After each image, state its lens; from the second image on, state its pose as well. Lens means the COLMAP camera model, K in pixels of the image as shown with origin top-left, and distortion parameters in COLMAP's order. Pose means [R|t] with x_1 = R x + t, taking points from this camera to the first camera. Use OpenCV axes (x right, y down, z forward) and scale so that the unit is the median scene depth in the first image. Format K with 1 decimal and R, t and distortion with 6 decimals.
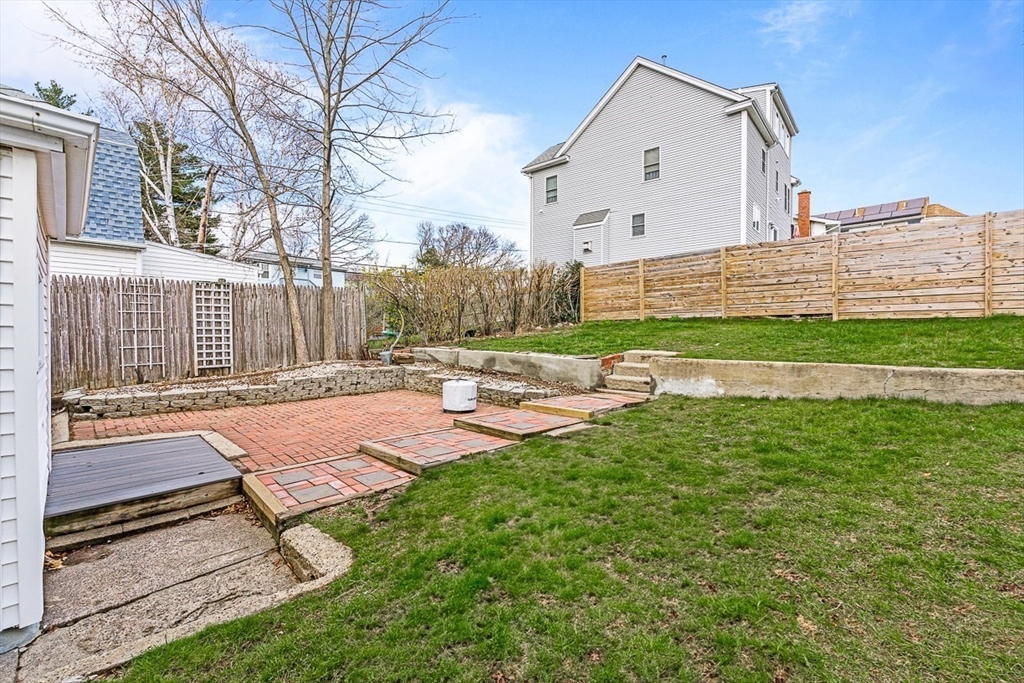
lens RADIAL K [[459.7, 0, 512.0], [0, 459.7, 341.5], [0, 0, 1]] dist [-0.003323, -0.000963]
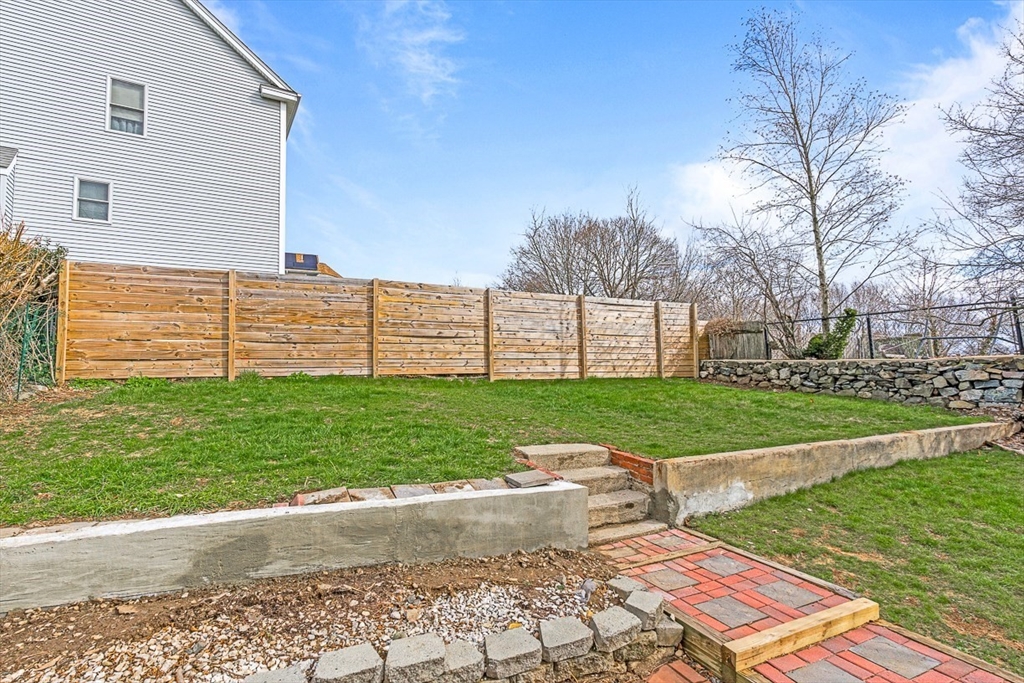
lens RADIAL K [[504.1, 0, 512.0], [0, 504.1, 341.5], [0, 0, 1]] dist [0.000185, -0.000088]
pose [[0.307633, 0.057173, 0.949786, -0.246237], [0.023894, 0.997414, -0.067779, -0.051595], [-0.951205, 0.043545, 0.305471, 0.595763]]
